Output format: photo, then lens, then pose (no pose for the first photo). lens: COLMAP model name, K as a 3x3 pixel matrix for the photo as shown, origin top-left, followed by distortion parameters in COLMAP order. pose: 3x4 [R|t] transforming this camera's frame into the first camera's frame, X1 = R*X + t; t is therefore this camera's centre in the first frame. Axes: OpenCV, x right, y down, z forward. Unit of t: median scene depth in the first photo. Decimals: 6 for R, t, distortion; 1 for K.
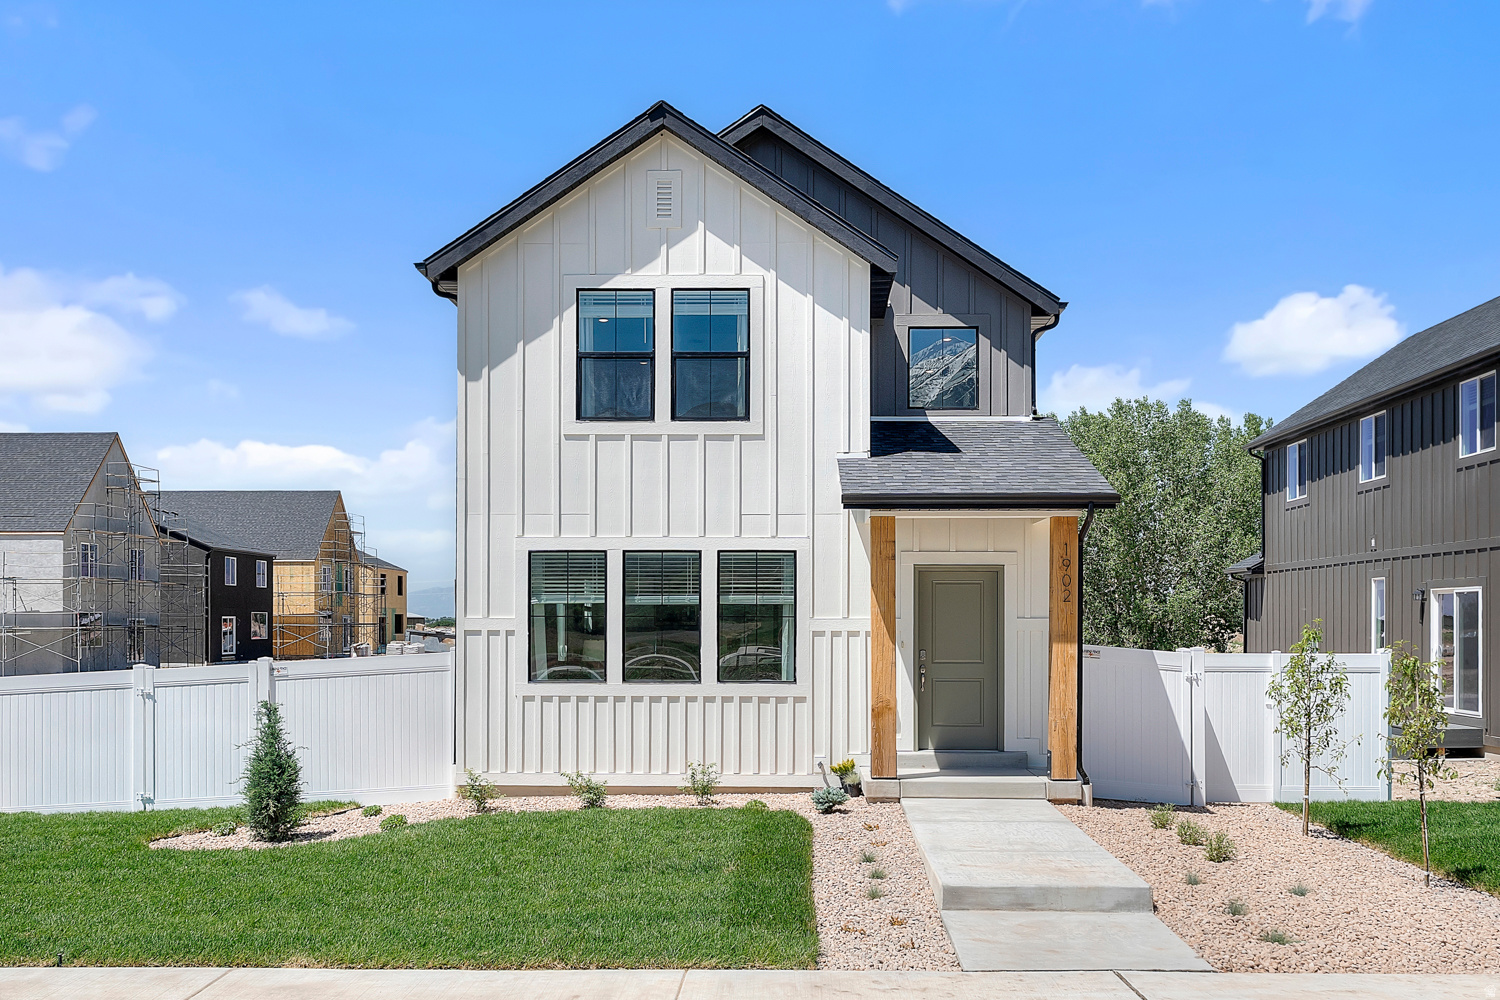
lens RADIAL K [[1452.0, 0, 751.0], [0, 1452.0, 623.0], [0, 0, 1]] dist [-0.004514, -0.015204]
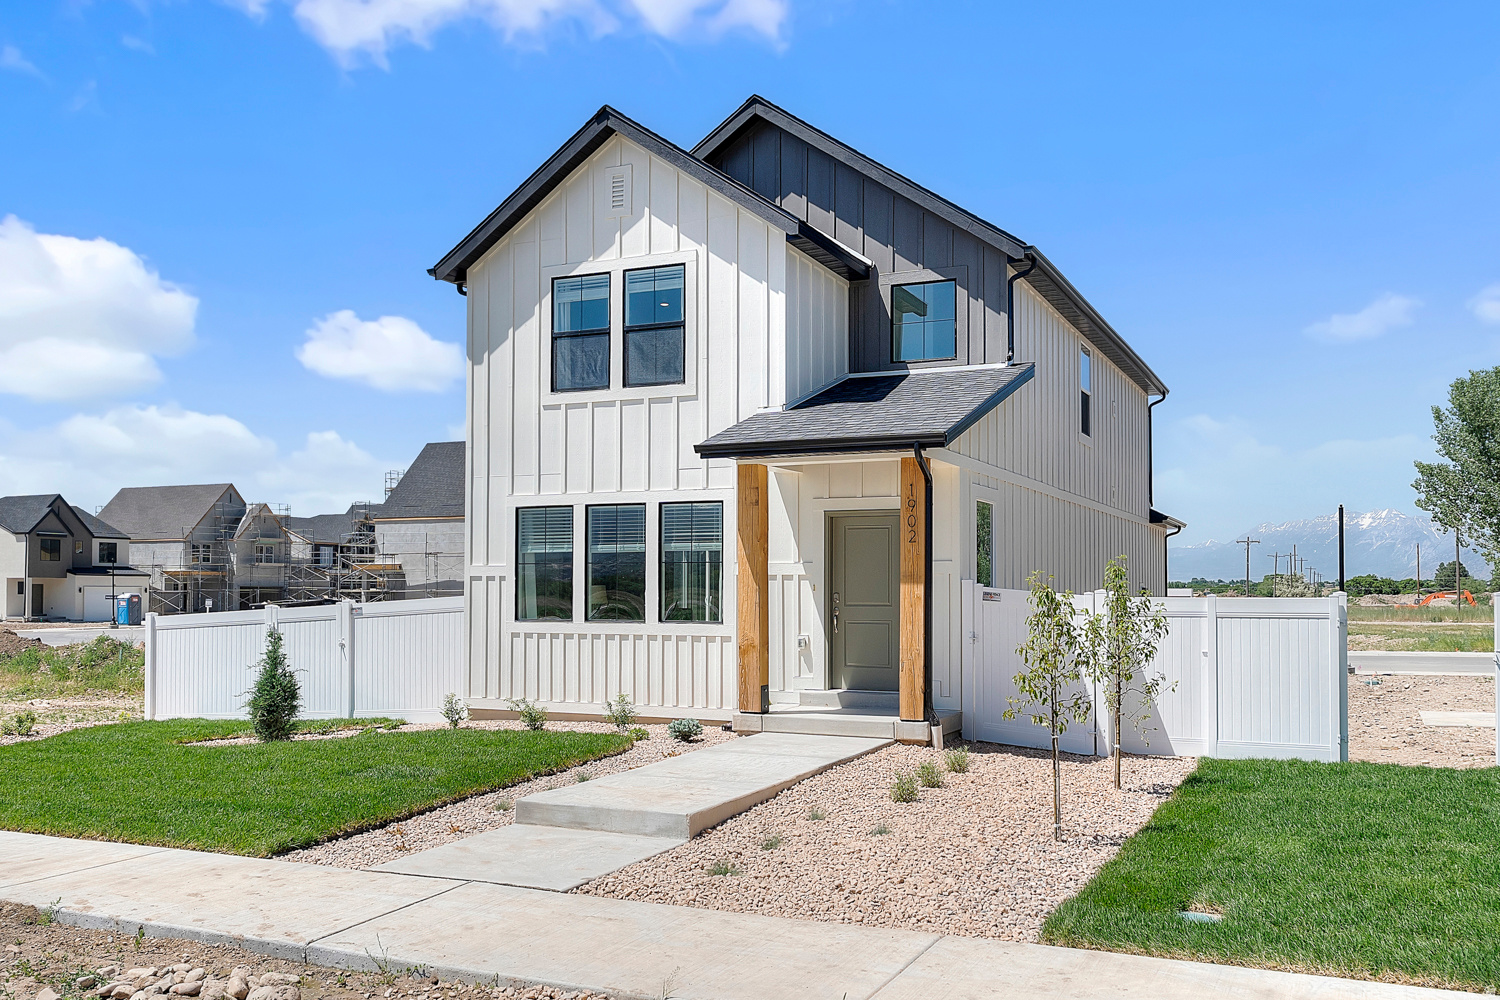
lens RADIAL K [[1308.2, 0, 753.1], [0, 1308.2, 561.3], [0, 0, 1]] dist [-0.007711, -0.002600]
pose [[0.919507, -0.009486, -0.392960, 0.431569], [0.000232, 0.999722, -0.023591, 0.018069], [0.393074, 0.021601, 0.919253, 0.116655]]
